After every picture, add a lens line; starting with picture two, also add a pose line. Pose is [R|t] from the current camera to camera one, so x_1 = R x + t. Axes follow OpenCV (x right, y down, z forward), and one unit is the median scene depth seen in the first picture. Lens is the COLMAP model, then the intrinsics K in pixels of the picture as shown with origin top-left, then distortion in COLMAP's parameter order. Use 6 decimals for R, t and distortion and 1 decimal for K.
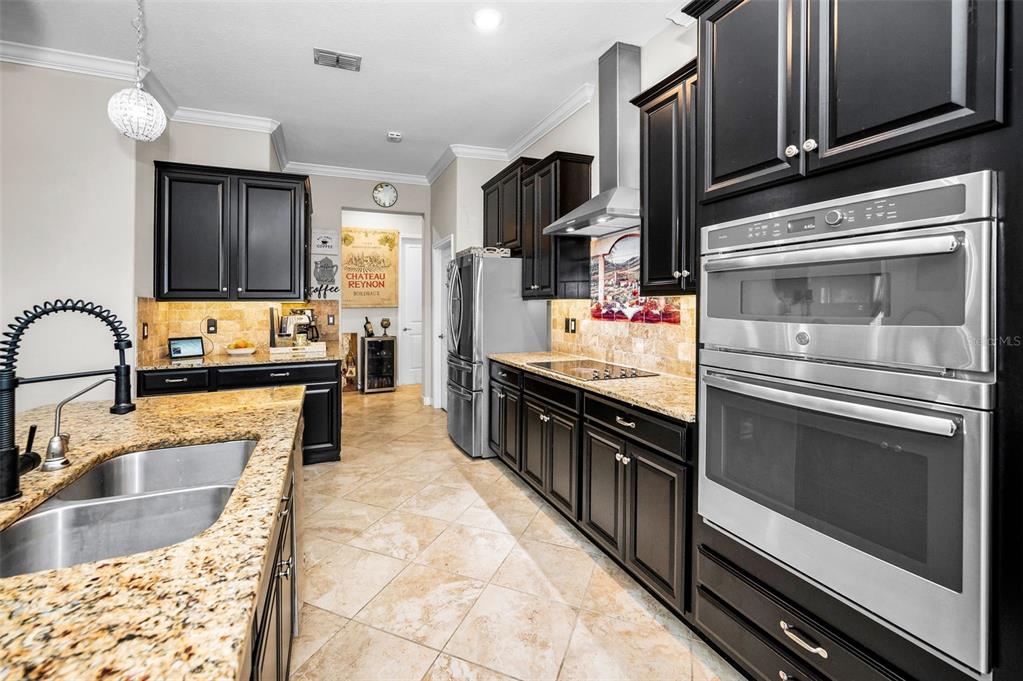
lens RADIAL K [[429.0, 0, 489.0], [0, 429.0, 299.4], [0, 0, 1]] dist [0.002208, -0.000698]
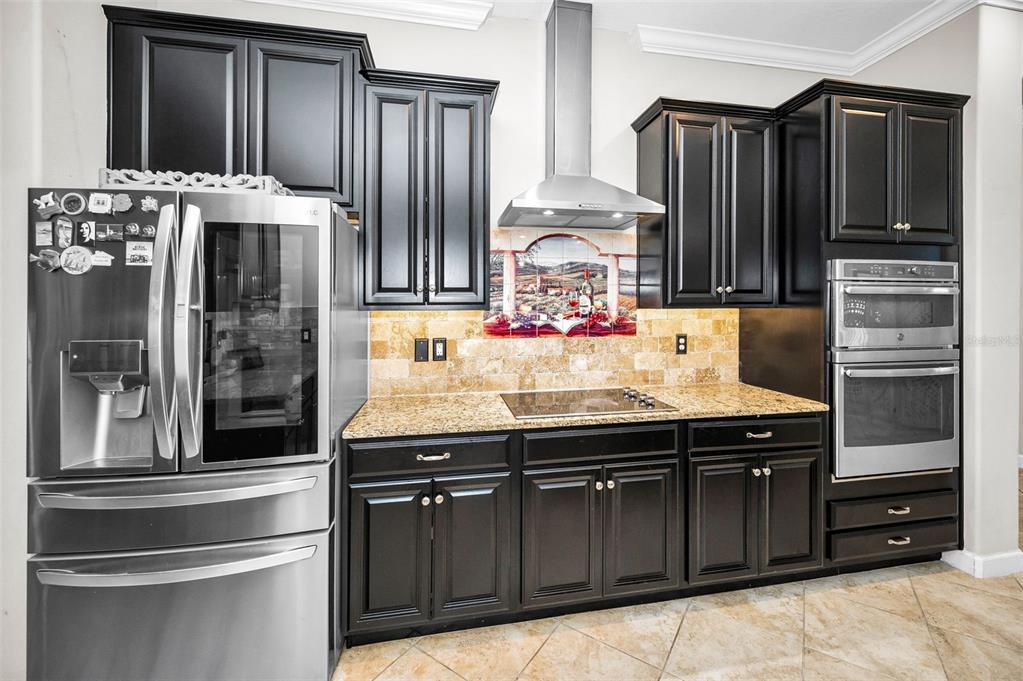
lens RADIAL K [[429.0, 0, 524.5], [0, 429.0, 306.3], [0, 0, 1]] dist [0.002208, -0.000698]
pose [[0.173735, 0.005122, 0.984779, -0.482363], [-0.009730, 0.999947, -0.003485, -0.004382], [-0.984744, -0.008976, 0.173775, 0.853888]]
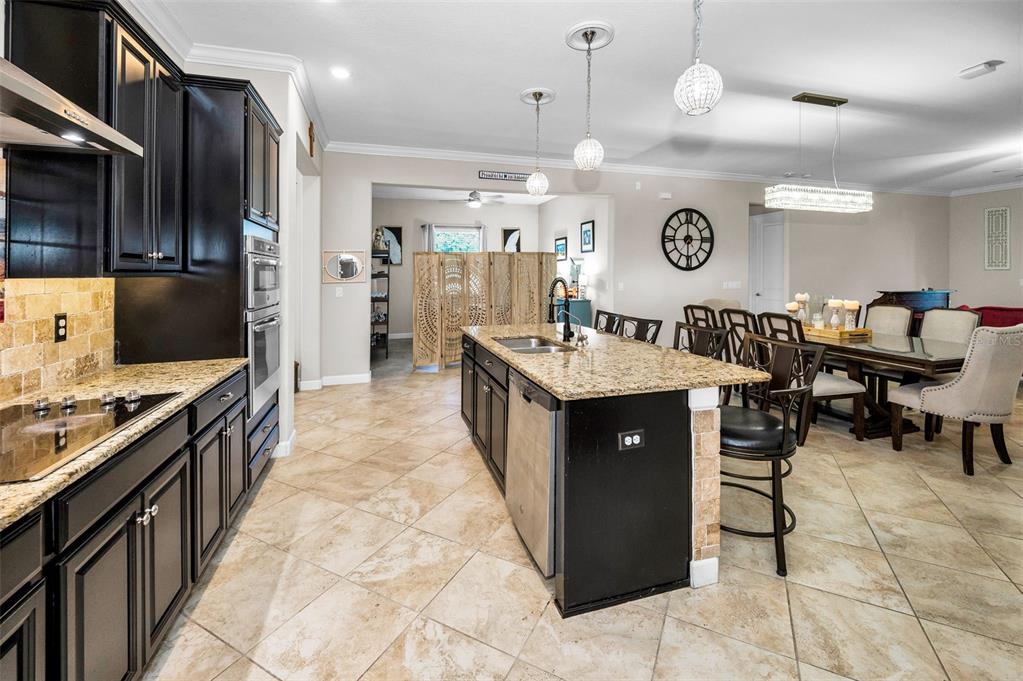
lens RADIAL K [[429.0, 0, 512.7], [0, 429.0, 263.9], [0, 0, 1]] dist [0.002208, -0.000698]
pose [[-0.998044, 0.014345, 0.060850, -0.287481], [0.012292, 0.999347, -0.033984, 0.001584], [-0.061298, -0.033170, -0.997568, 1.264364]]
